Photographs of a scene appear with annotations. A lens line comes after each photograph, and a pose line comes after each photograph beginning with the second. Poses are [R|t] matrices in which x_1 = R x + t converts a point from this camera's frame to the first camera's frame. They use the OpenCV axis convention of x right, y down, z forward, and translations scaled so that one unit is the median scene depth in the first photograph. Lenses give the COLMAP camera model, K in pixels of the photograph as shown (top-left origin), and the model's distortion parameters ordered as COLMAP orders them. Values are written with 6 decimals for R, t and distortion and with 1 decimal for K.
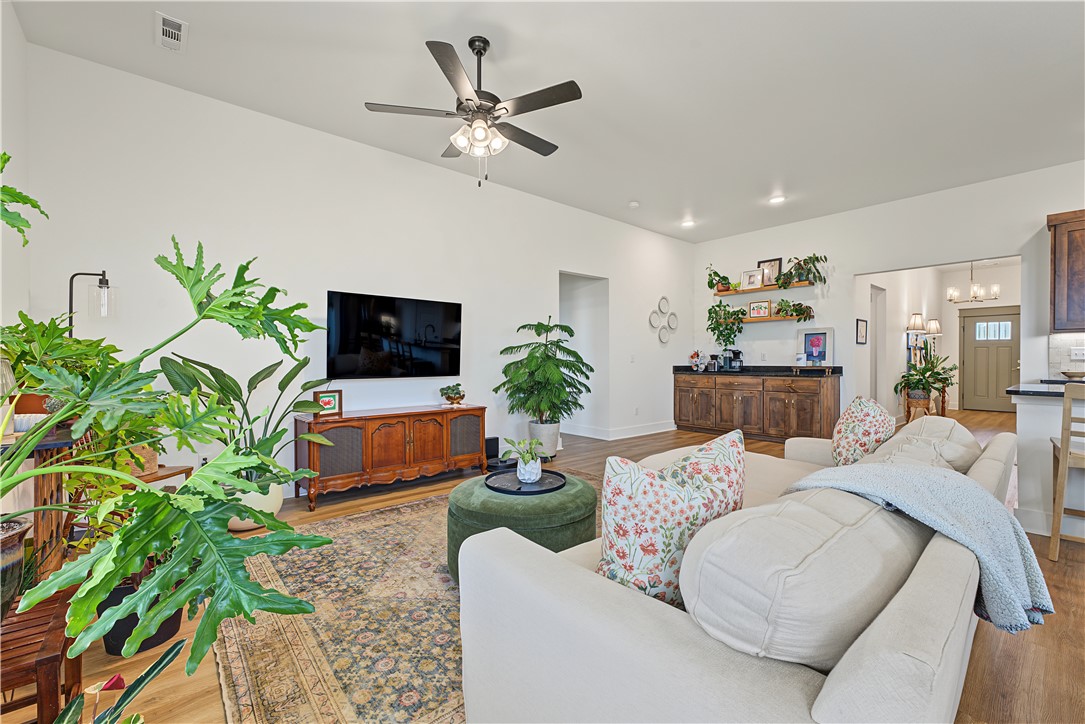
lens RADIAL K [[440.6, 0, 534.9], [0, 440.6, 365.0], [0, 0, 1]] dist [-0.000790, -0.000280]
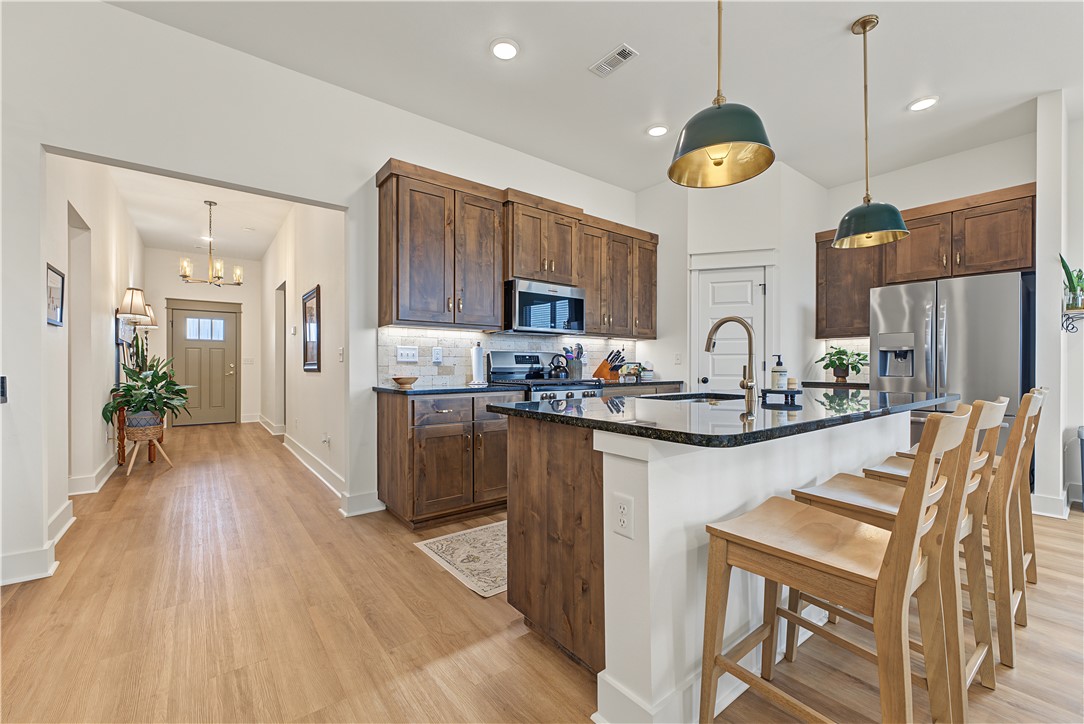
lens RADIAL K [[438.4, 0, 543.4], [0, 438.4, 365.4], [0, 0, 1]] dist [-0.001507, 0.000445]
pose [[0.012122, 0.000133, 0.999927, 0.281915], [0.010276, 0.999947, -0.000257, -0.001662], [-0.999874, 0.010279, 0.012120, 0.458217]]
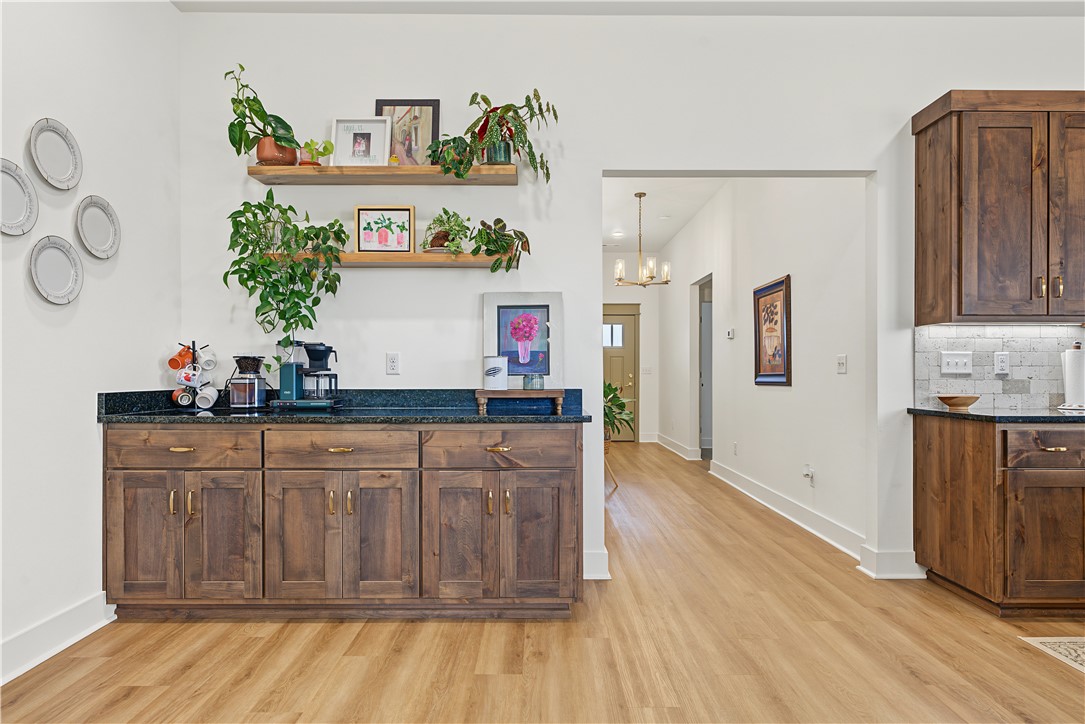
lens RADIAL K [[614.9, 0, 545.5], [0, 614.9, 372.9], [0, 0, 1]] dist [-0.002908, 0.000184]
pose [[0.617995, 0.001874, 0.786179, 0.193718], [0.007063, 0.999944, -0.007936, -0.006585], [-0.786150, 0.010457, 0.617947, 0.571355]]
